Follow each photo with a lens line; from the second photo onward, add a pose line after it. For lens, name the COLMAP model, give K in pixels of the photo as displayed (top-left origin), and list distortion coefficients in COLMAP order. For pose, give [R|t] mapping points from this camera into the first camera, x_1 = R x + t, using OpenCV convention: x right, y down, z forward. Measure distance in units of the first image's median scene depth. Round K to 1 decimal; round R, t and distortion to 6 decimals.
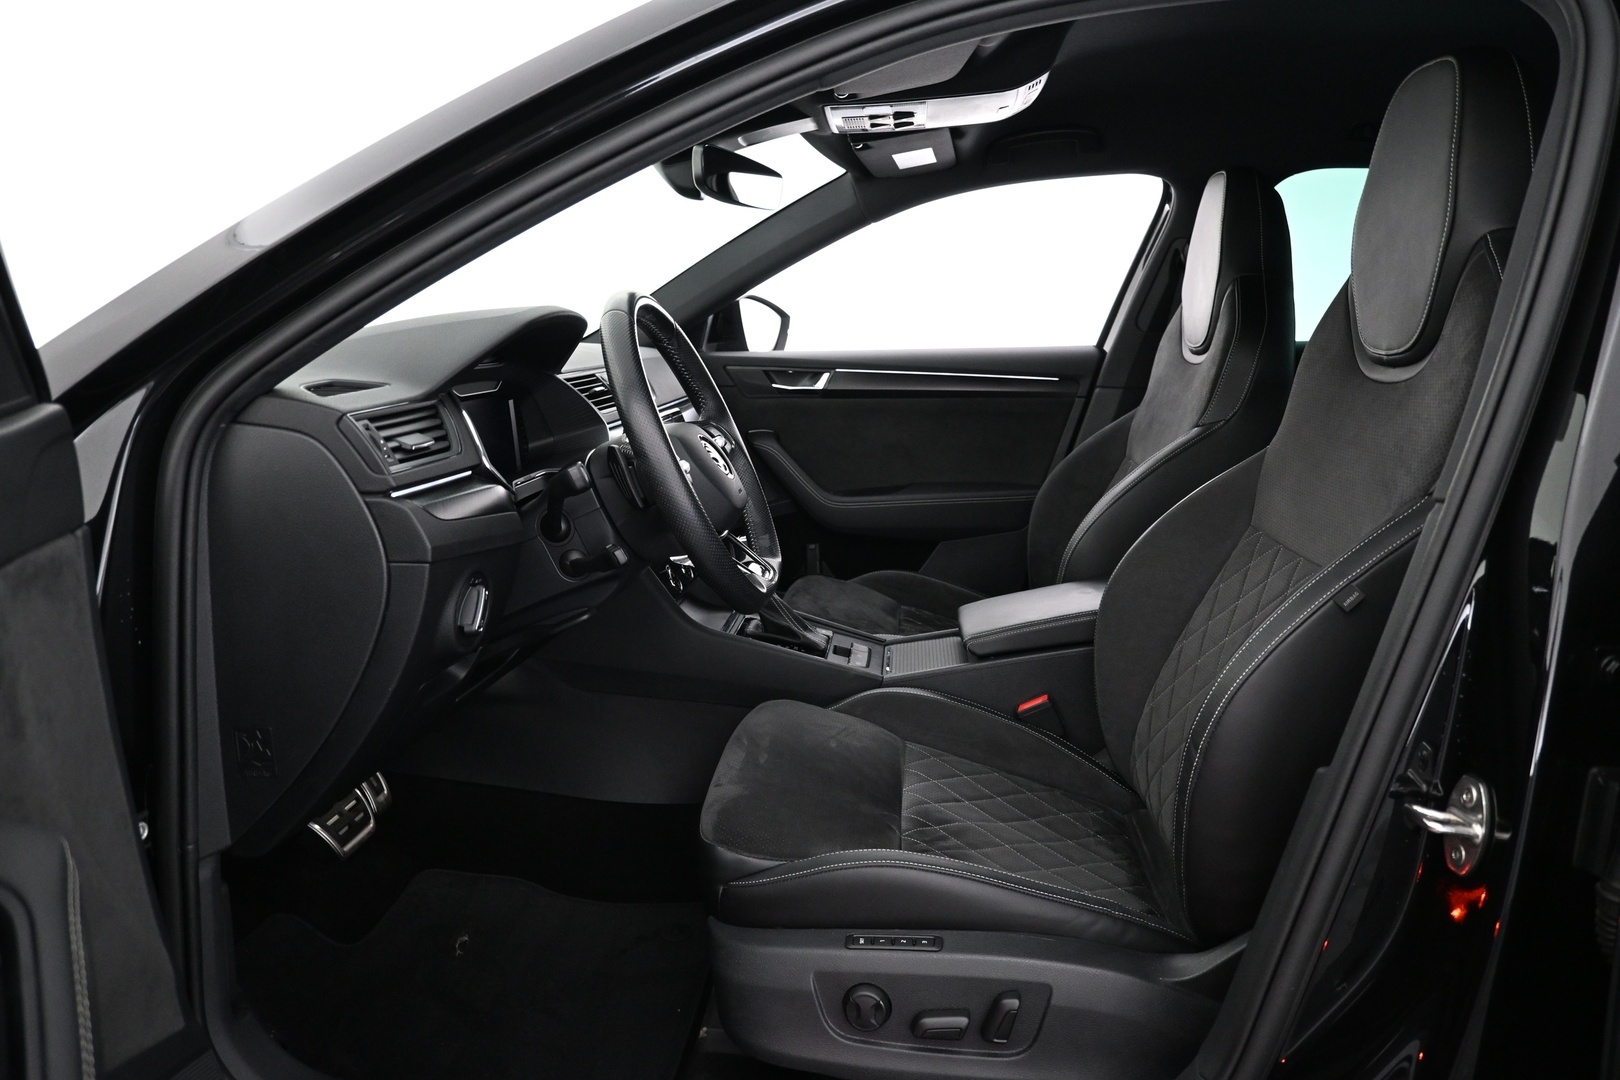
lens RADIAL K [[1113.3, 0, 810.0], [0, 1113.3, 540.0], [0, 0, 1]] dist [0.001568, -0.003370]
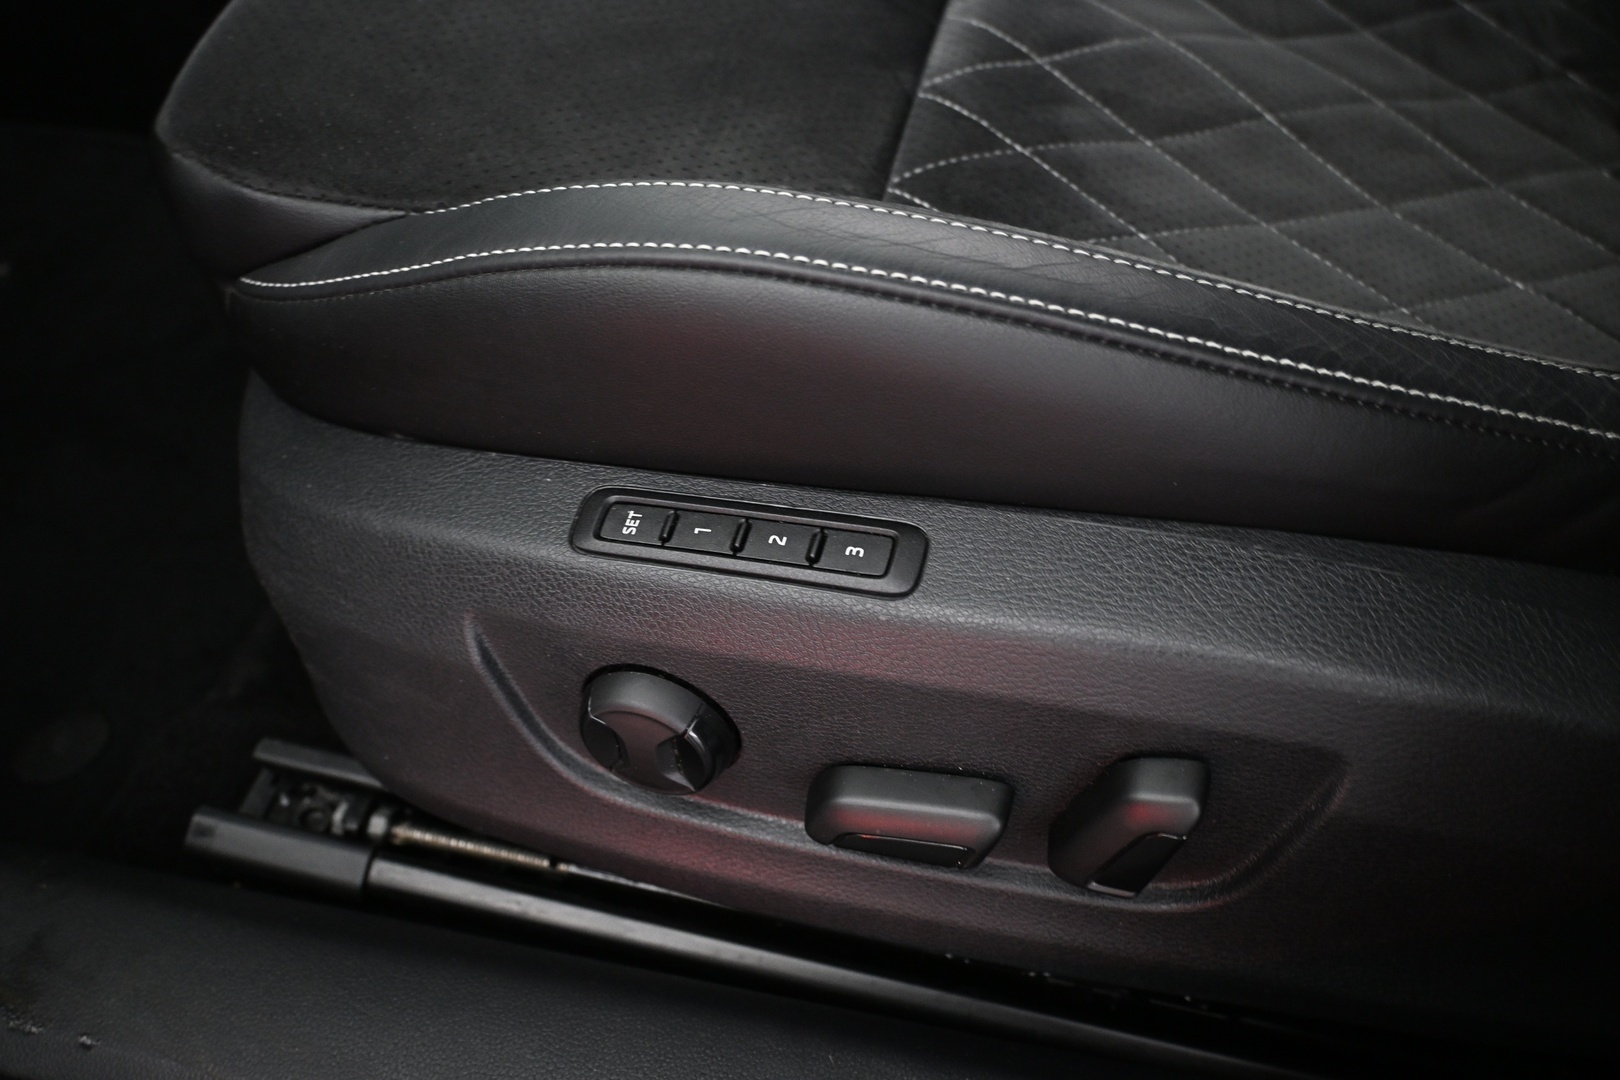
lens RADIAL K [[1317.2, 0, 810.0], [0, 1317.2, 540.0], [0, 0, 1]] dist [-0.002801, -0.001766]
pose [[0.986721, 0.054378, -0.153049, 0.137907], [0.047294, 0.805271, 0.591018, 0.178444], [0.155384, -0.590409, 0.792006, 0.754955]]
